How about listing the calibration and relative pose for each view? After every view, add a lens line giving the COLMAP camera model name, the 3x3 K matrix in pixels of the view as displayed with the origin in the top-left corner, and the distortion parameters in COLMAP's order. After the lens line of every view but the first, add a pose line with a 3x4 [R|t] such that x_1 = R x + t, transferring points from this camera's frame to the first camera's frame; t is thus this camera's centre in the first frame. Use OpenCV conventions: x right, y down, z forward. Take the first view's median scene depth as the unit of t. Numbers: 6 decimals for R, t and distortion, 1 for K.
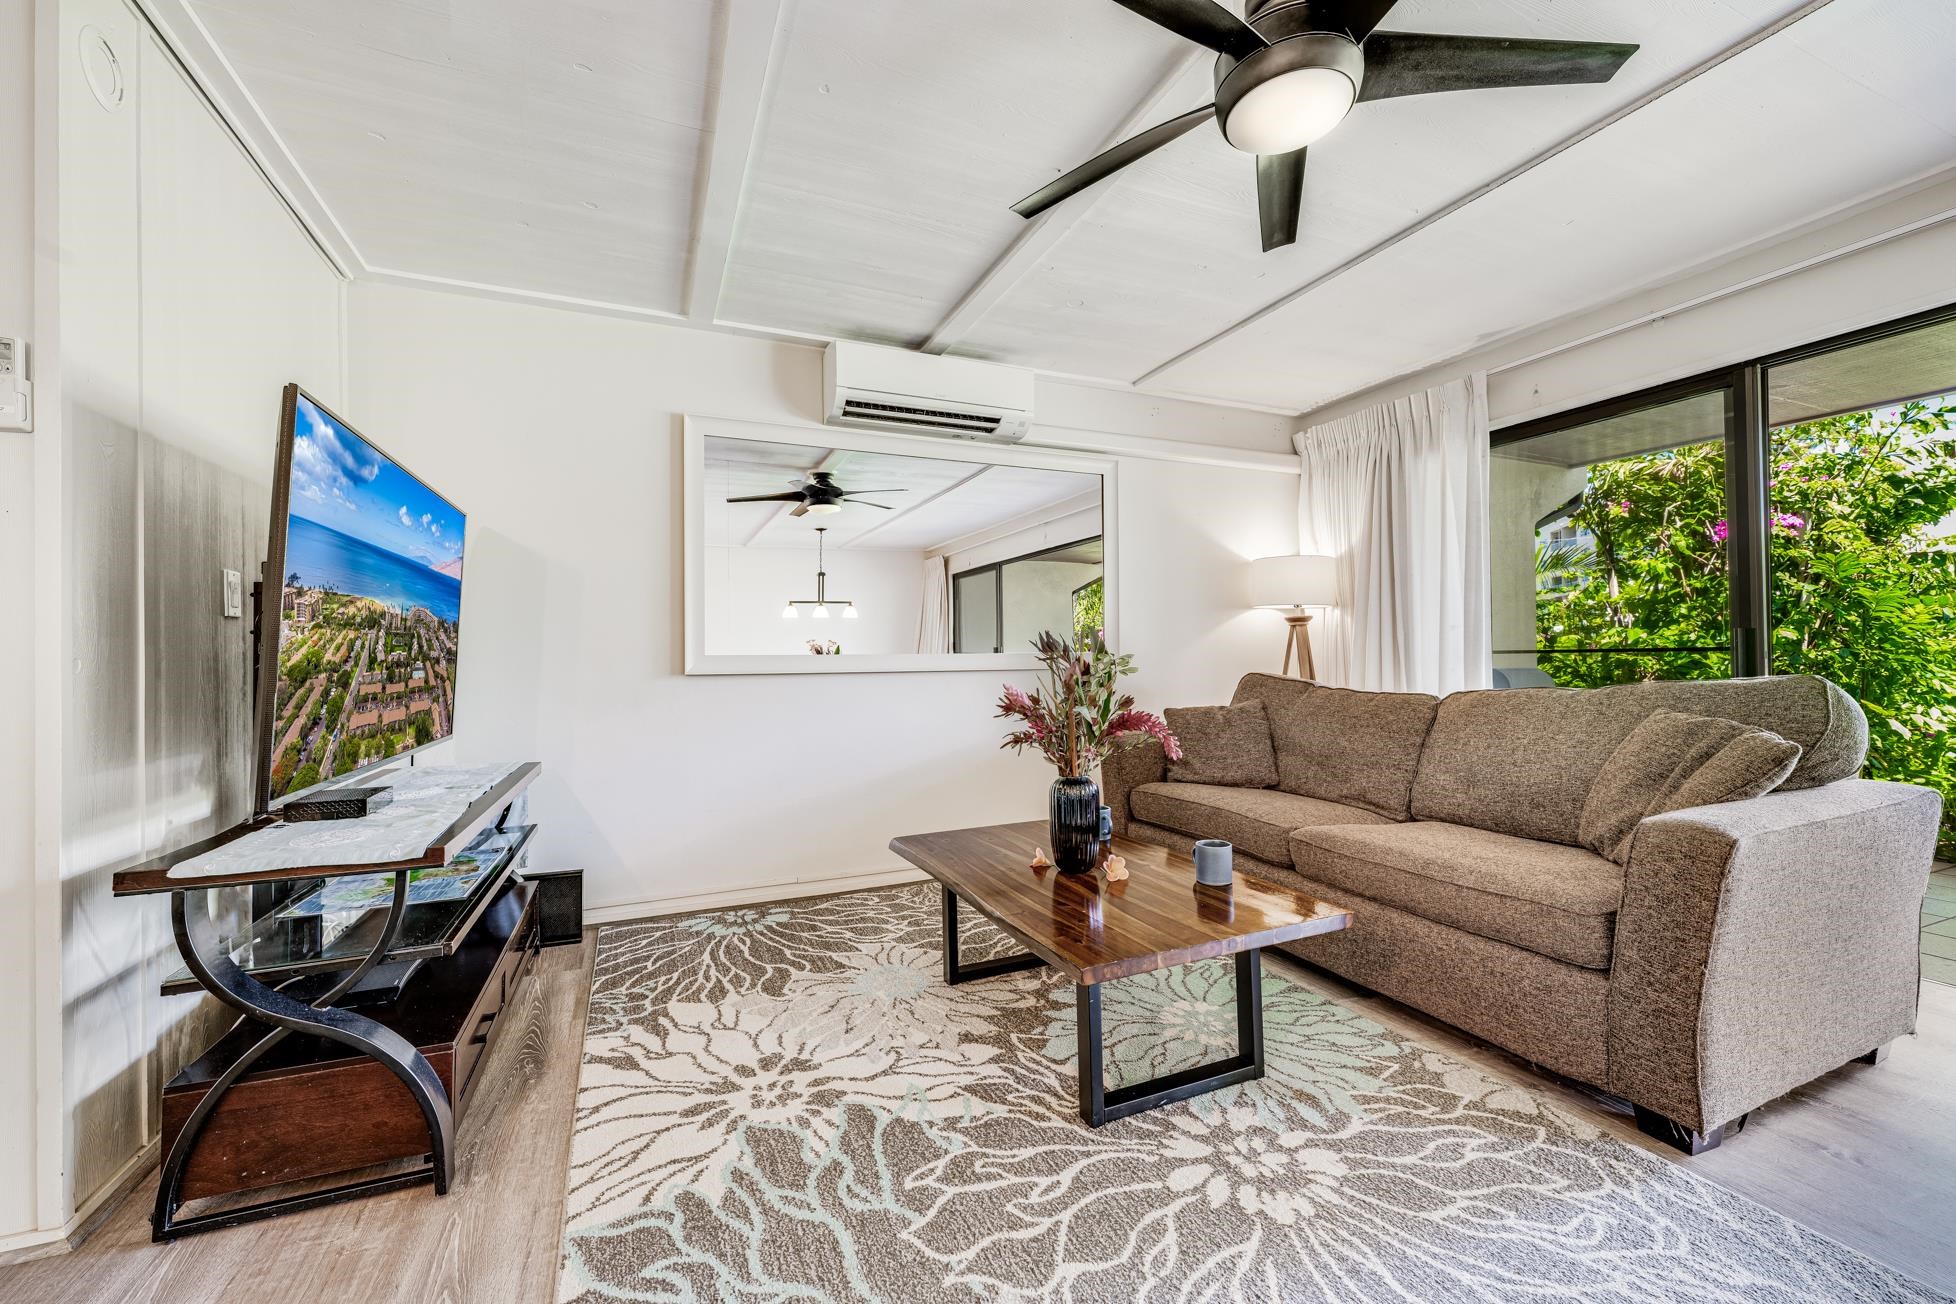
lens RADIAL K [[758.8, 0, 972.0], [0, 758.8, 661.8], [0, 0, 1]] dist [-0.001168, -0.000068]
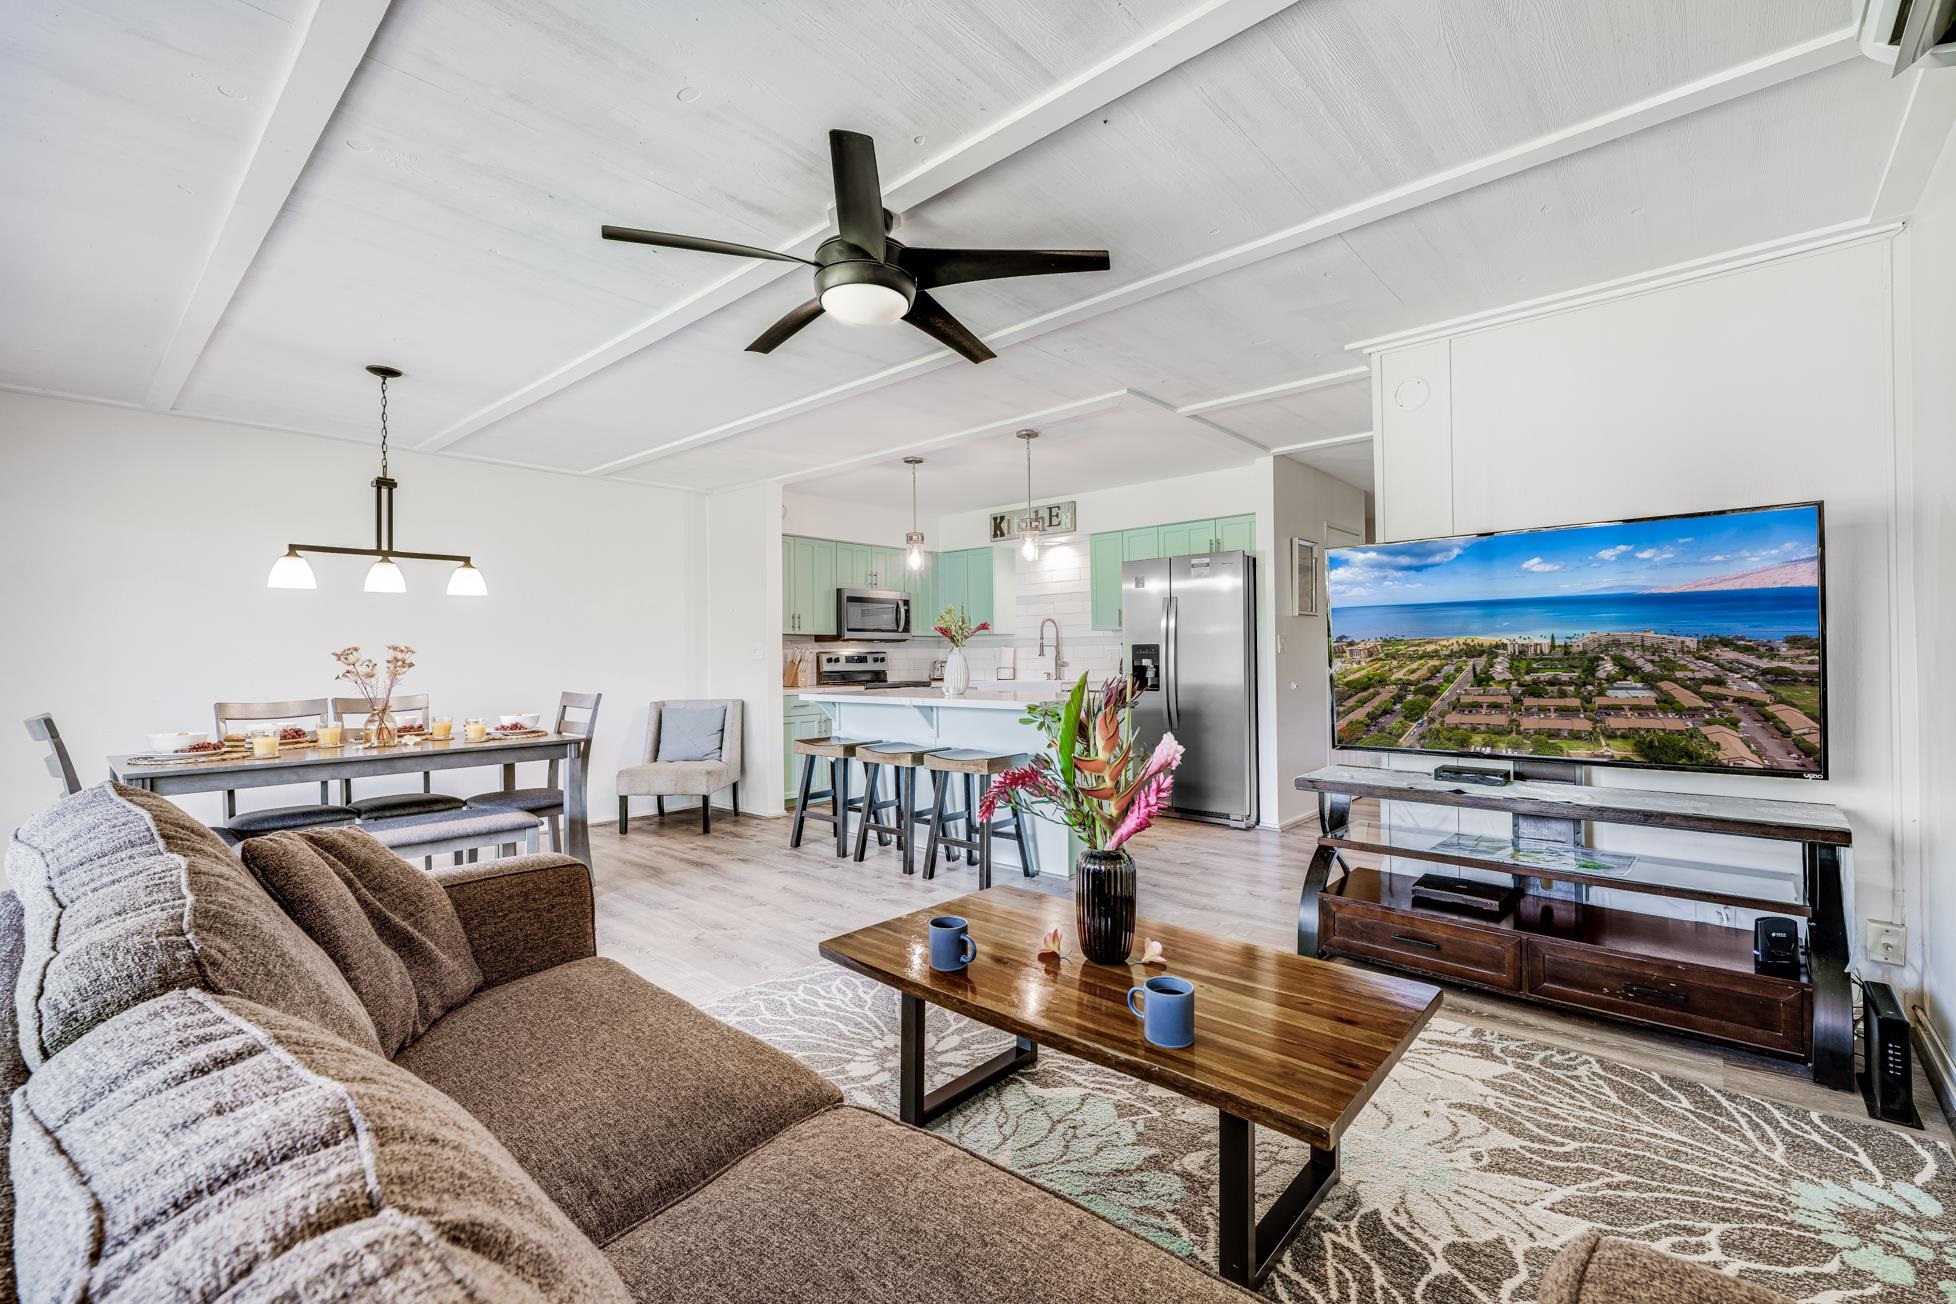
lens RADIAL K [[849.4, 0, 967.7], [0, 849.4, 658.0], [0, 0, 1]] dist [0.003647, 0.000610]
pose [[-0.902305, 0.024187, -0.430420, 0.611723], [0.017950, 0.999667, 0.018547, -0.071048], [0.430725, 0.009009, -0.902438, 1.616374]]
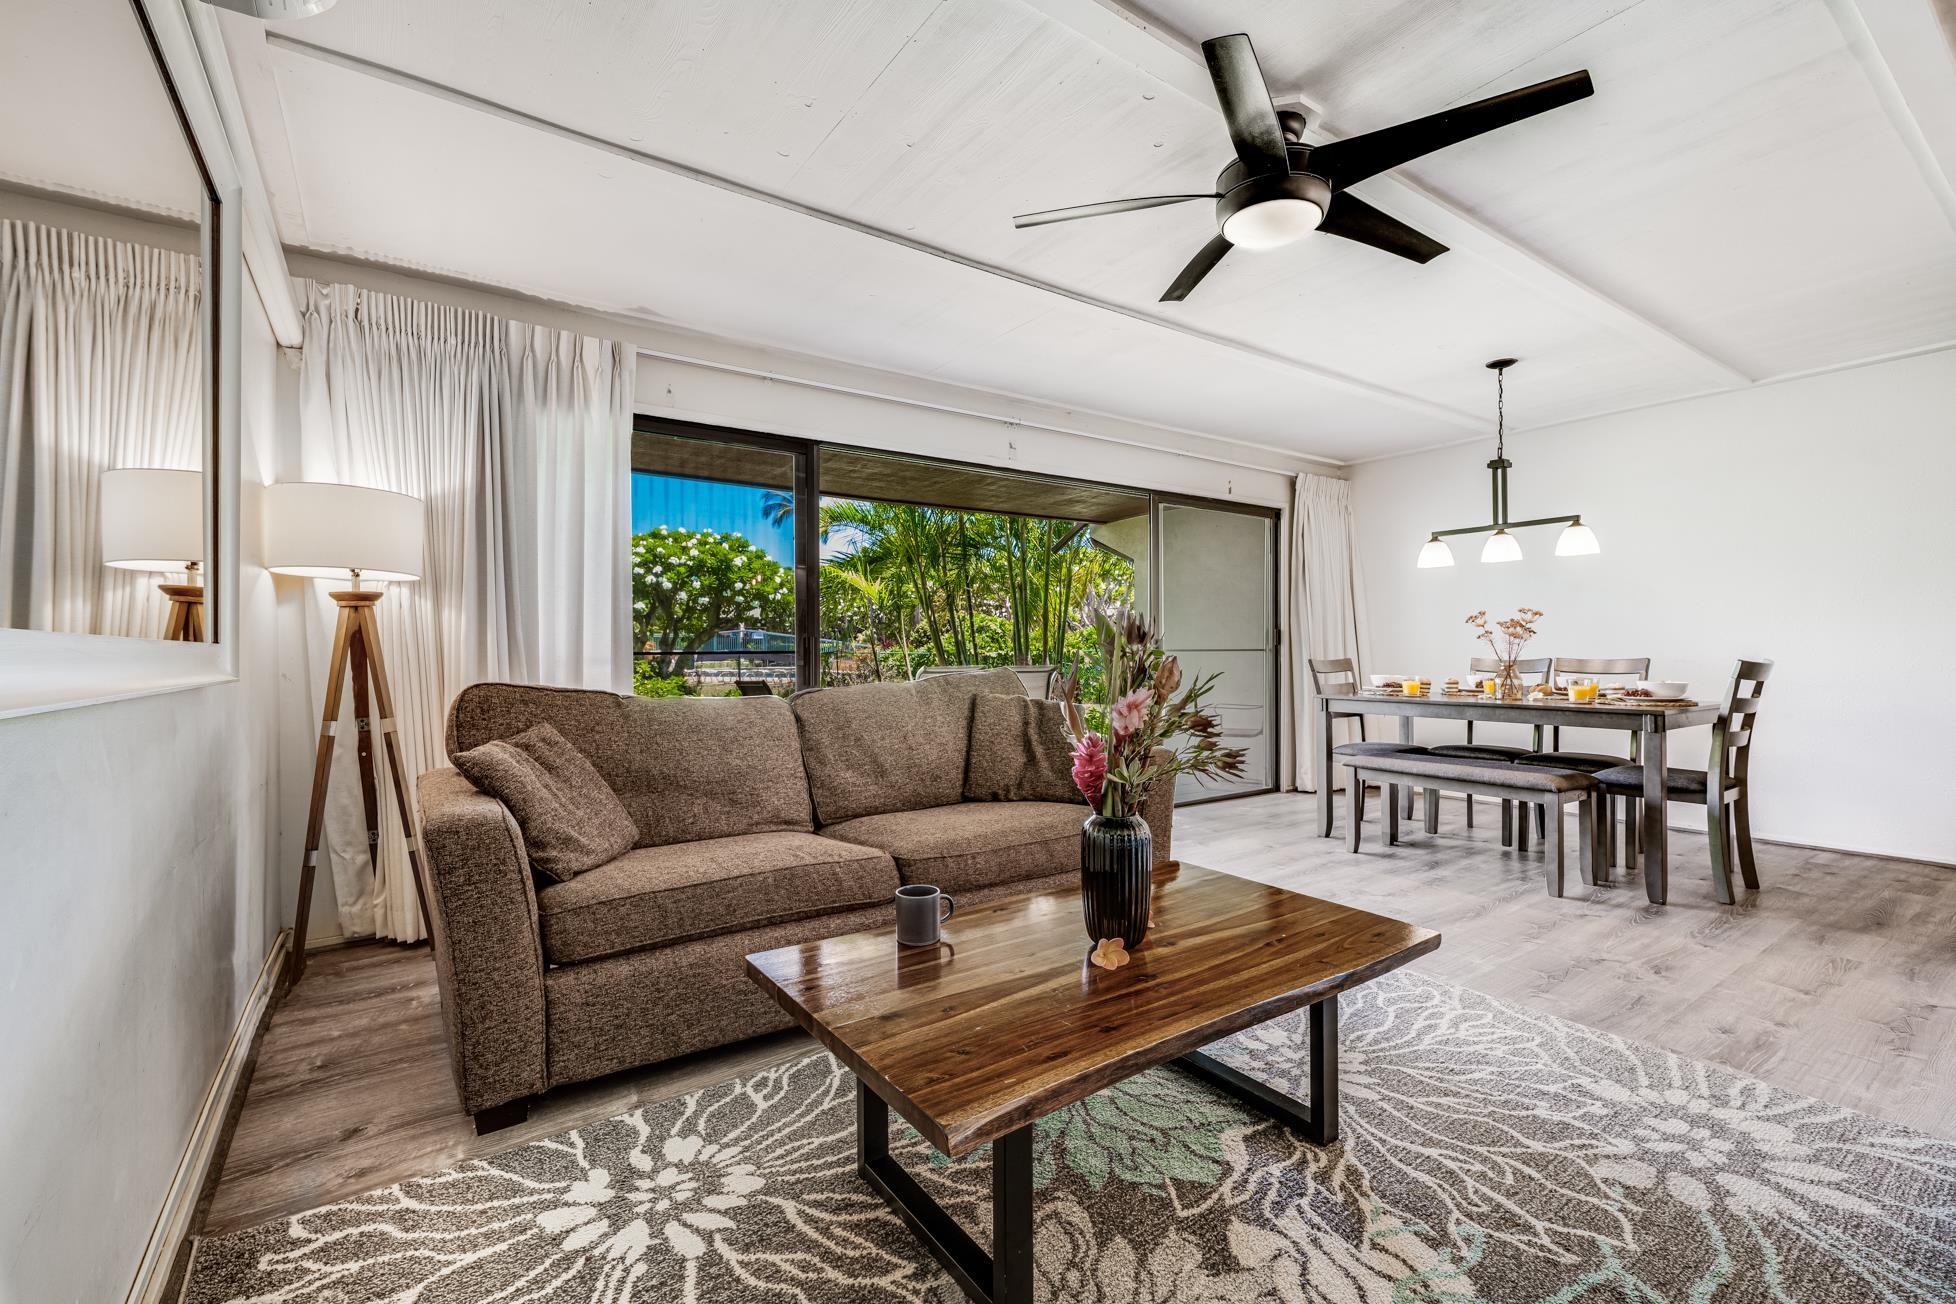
lens RADIAL K [[844.4, 0, 964.0], [0, 844.4, 653.2], [0, 0, 1]] dist [-0.000493, -0.000292]
pose [[-0.191264, 0.014969, 0.981424, -0.567393], [0.016910, 0.999786, -0.011953, 0.007465], [-0.981393, 0.014310, -0.191476, 1.171596]]
